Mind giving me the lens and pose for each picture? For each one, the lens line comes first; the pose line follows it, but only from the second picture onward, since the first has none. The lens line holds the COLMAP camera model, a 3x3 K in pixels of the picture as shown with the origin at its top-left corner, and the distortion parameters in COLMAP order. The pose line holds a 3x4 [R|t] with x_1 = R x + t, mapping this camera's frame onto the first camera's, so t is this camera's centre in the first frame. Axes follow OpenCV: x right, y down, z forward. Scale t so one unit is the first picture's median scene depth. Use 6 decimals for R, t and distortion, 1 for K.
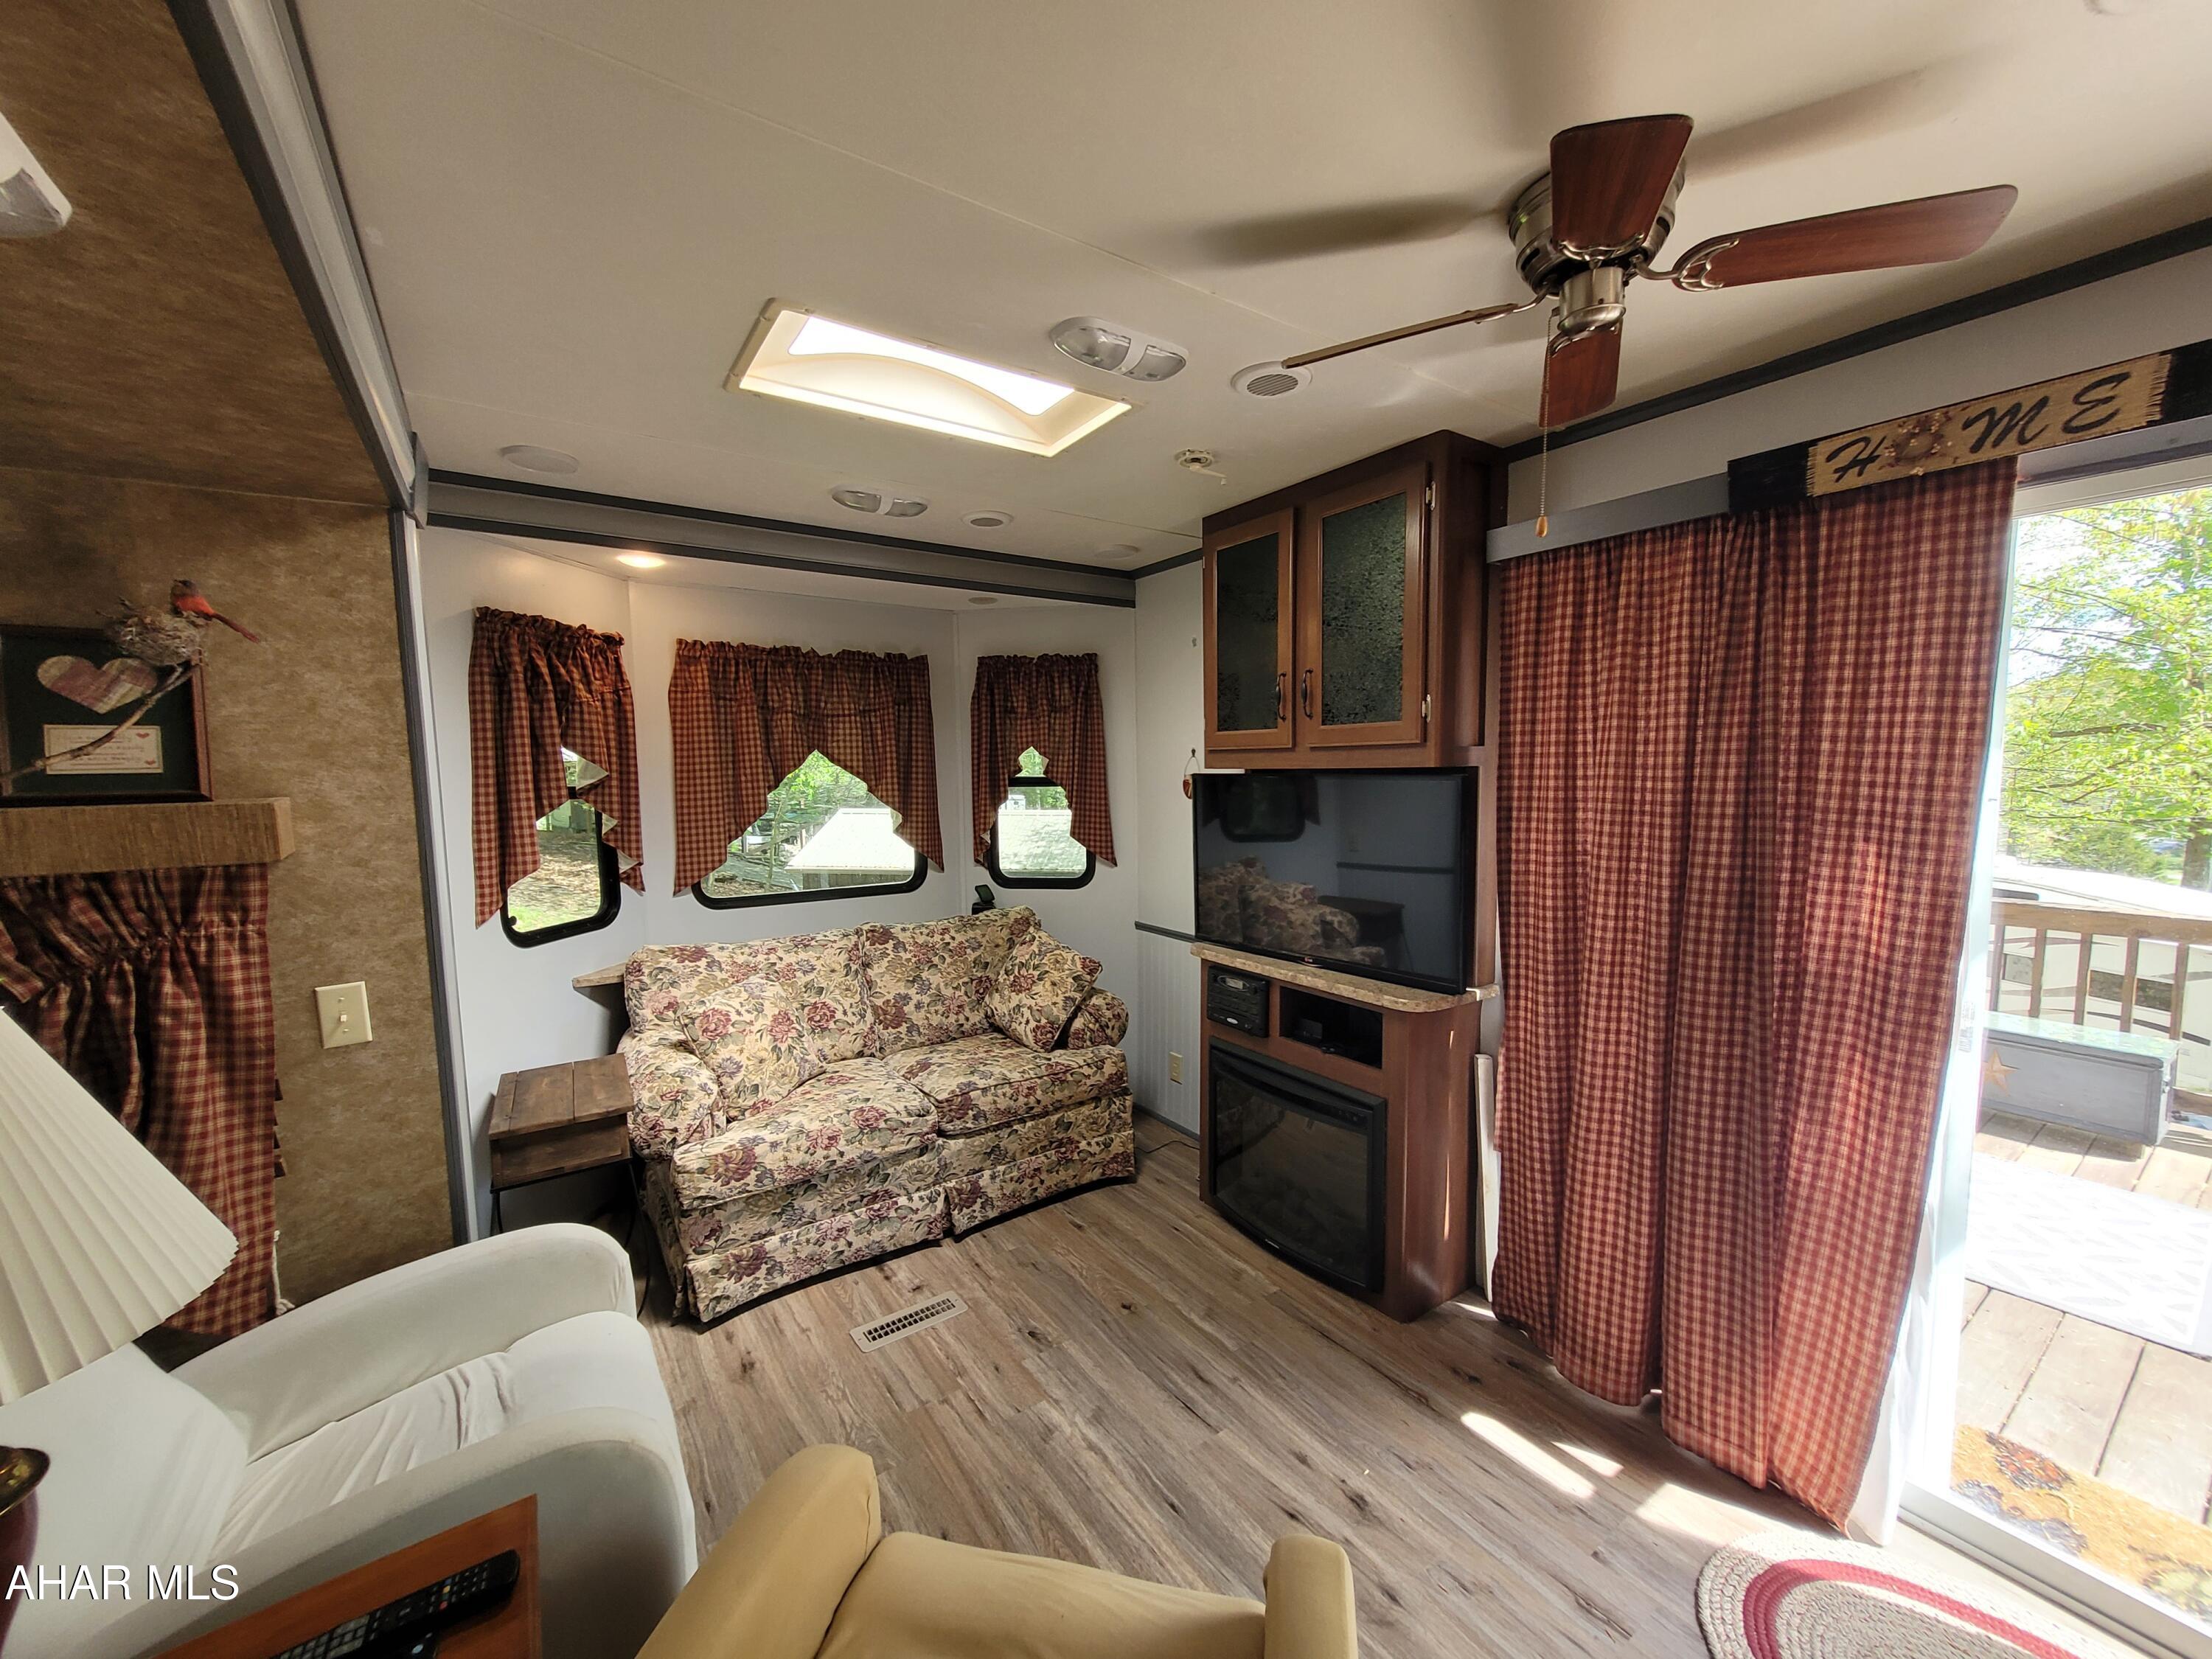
lens RADIAL K [[866.3, 0, 1100.8], [0, 866.3, 841.3], [0, 0, 1]] dist [0.005102, -0.000790]
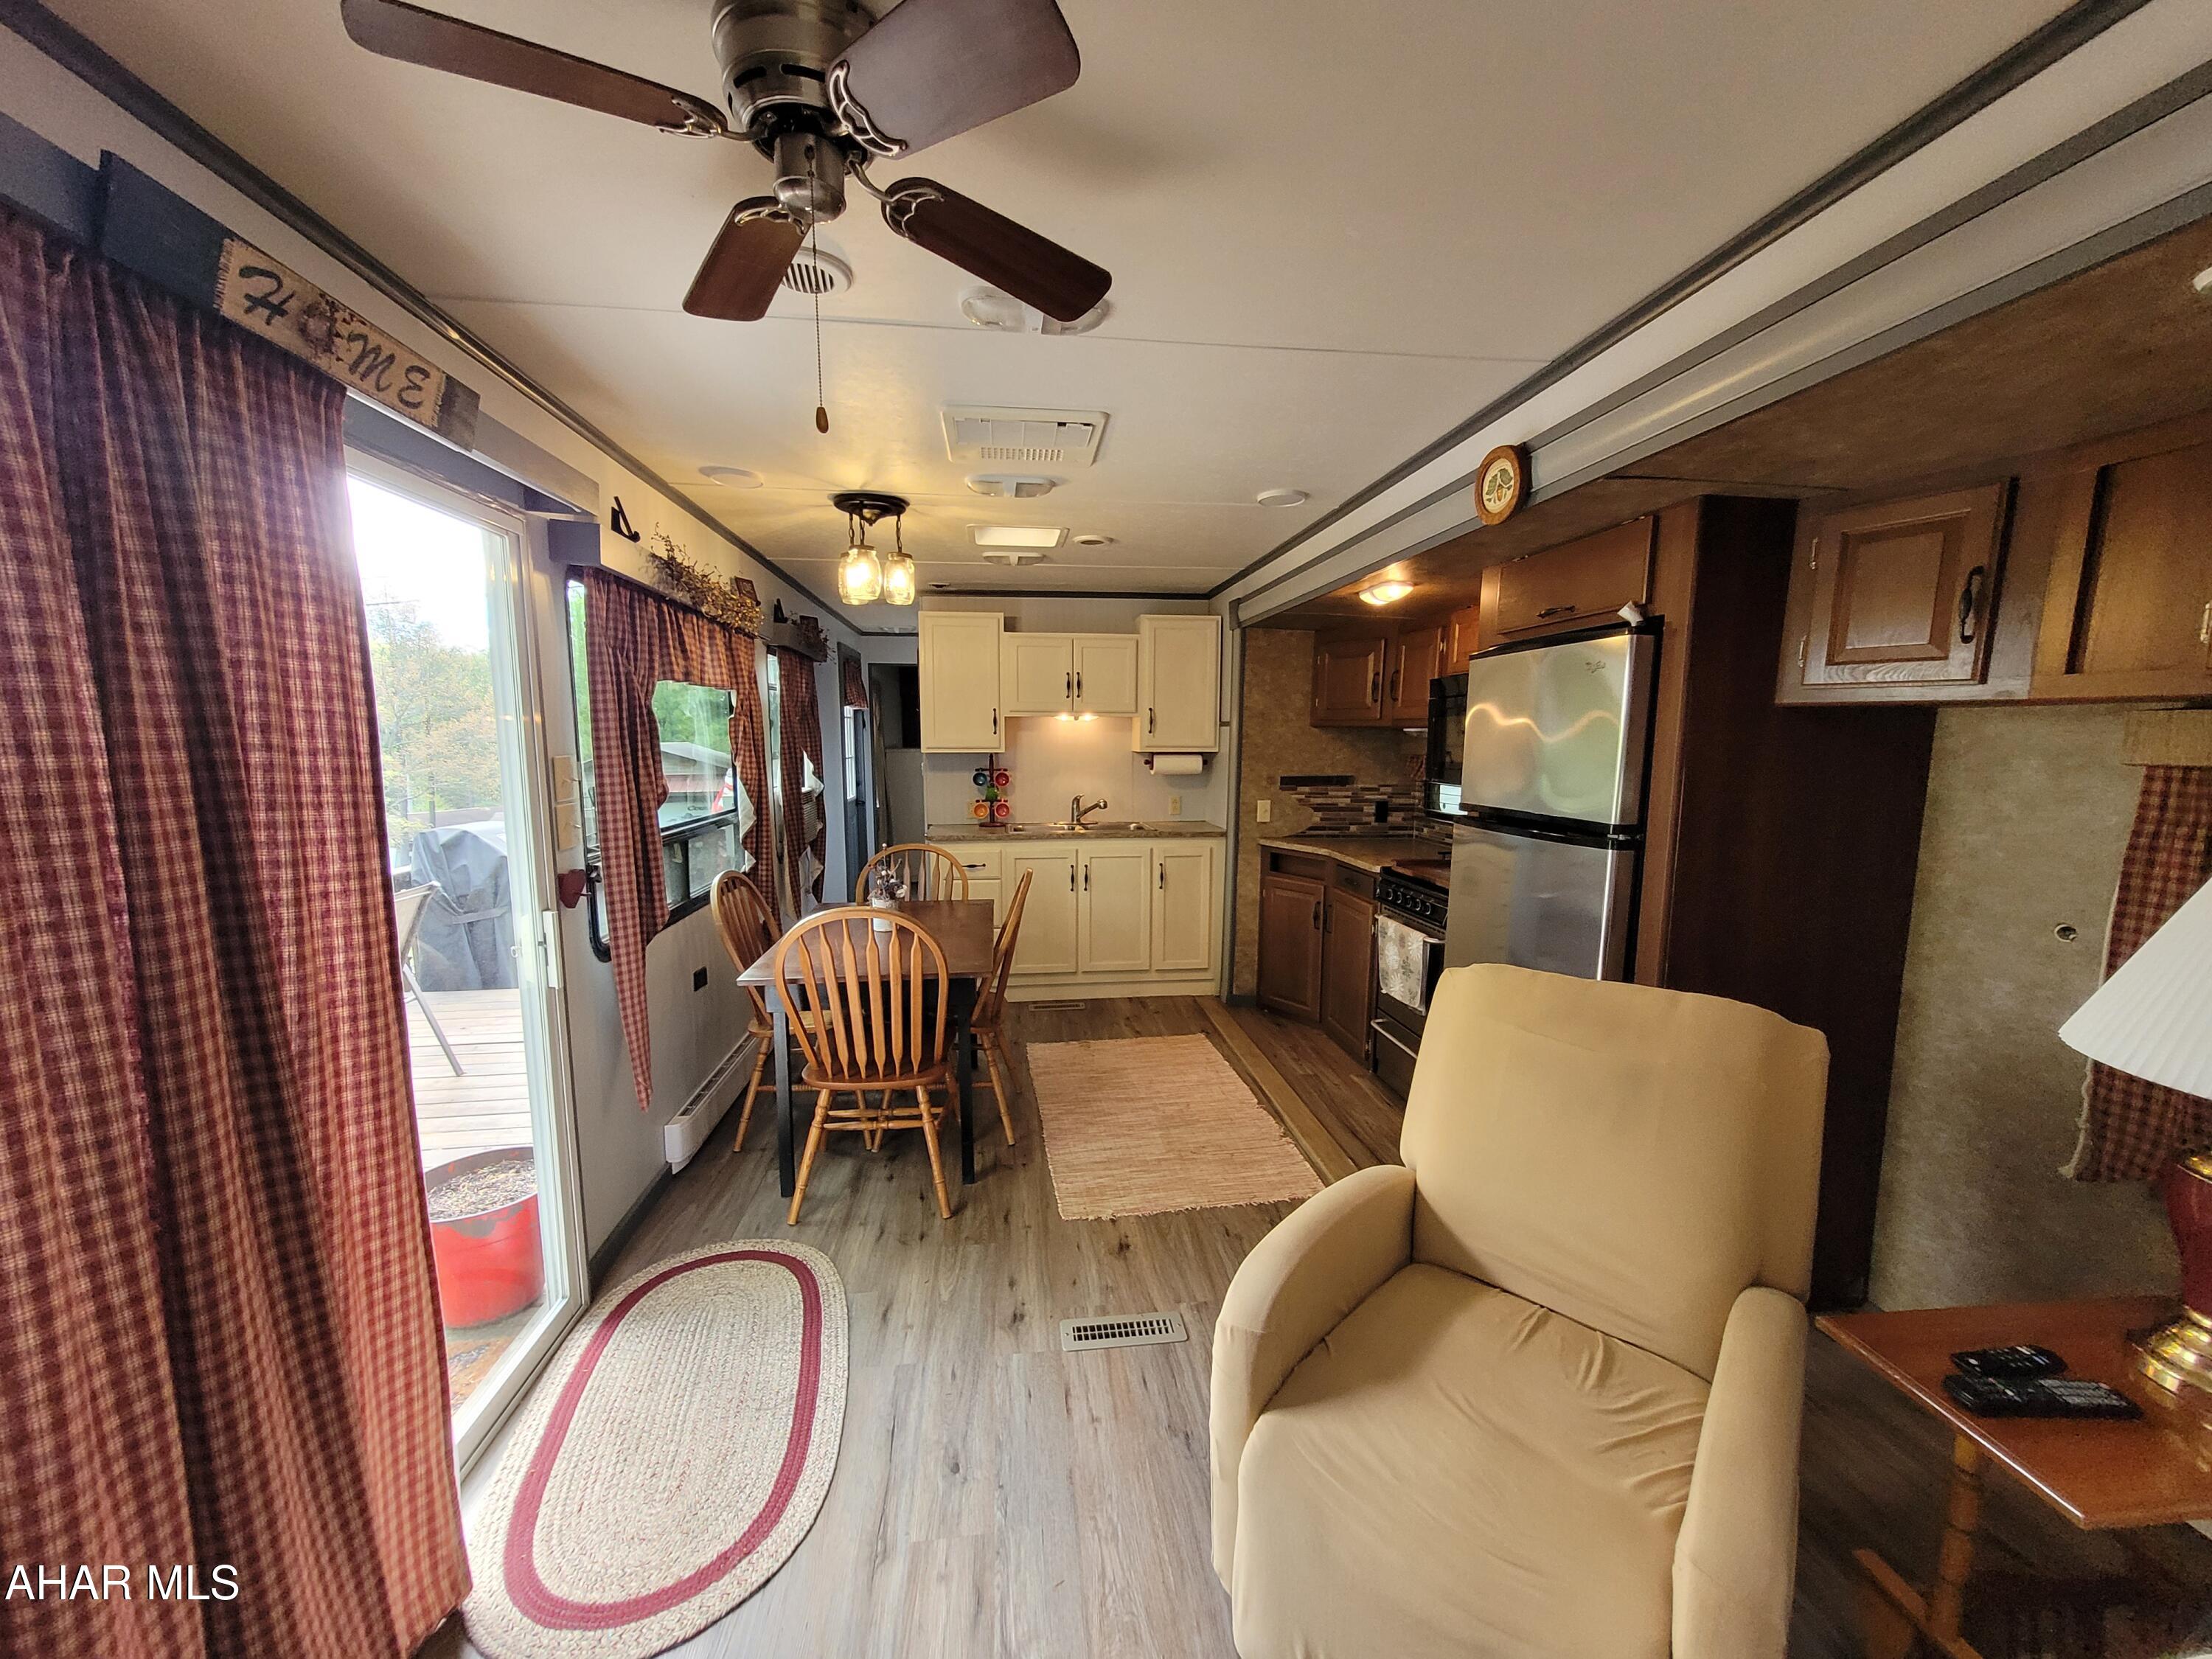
lens RADIAL K [[866.3, 0, 1102.2], [0, 866.3, 848.3], [0, 0, 1]] dist [0.005102, -0.000790]
pose [[-0.884738, -0.047608, 0.463651, -0.089305], [0.051784, 0.978570, 0.199296, -0.087459], [-0.463203, 0.200334, -0.863313, 1.215547]]
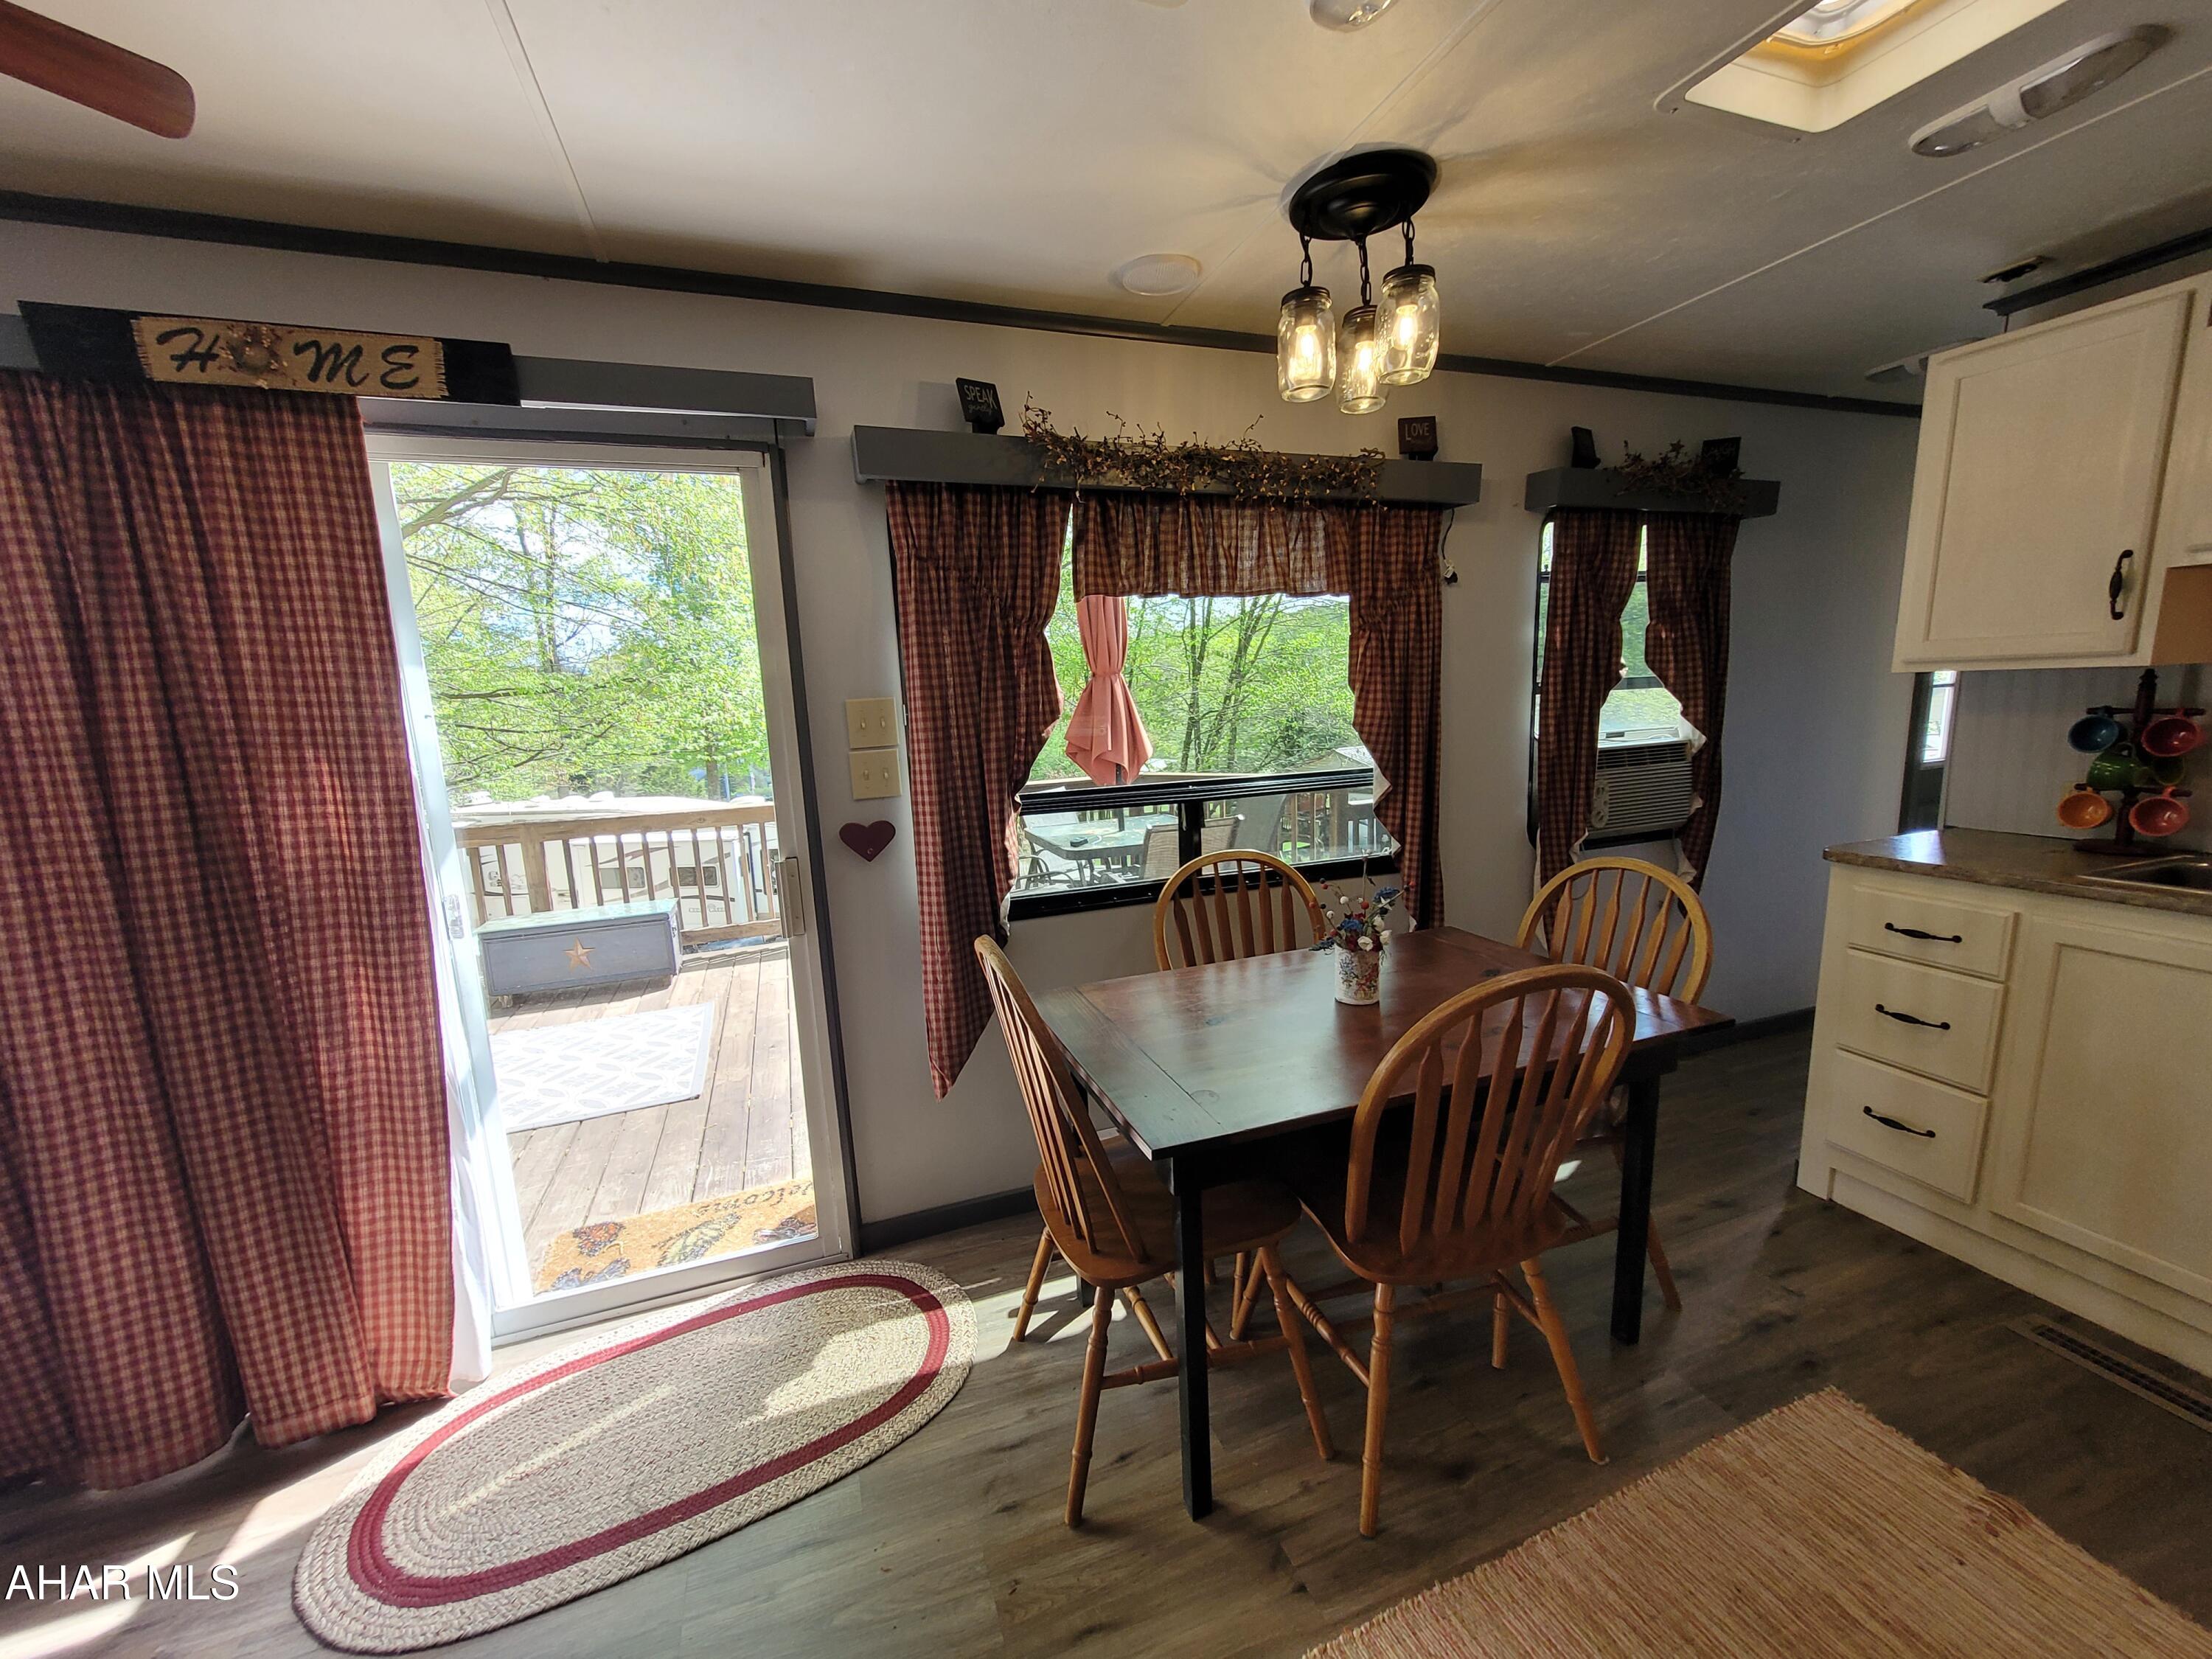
lens RADIAL K [[866.3, 0, 1106.1], [0, 866.3, 840.8], [0, 0, 1]] dist [0.005102, -0.000790]
pose [[0.246599, -0.160809, 0.955683, 0.118402], [0.121639, 0.983474, 0.134098, 0.059942], [-0.961453, 0.083180, 0.262085, -0.119735]]
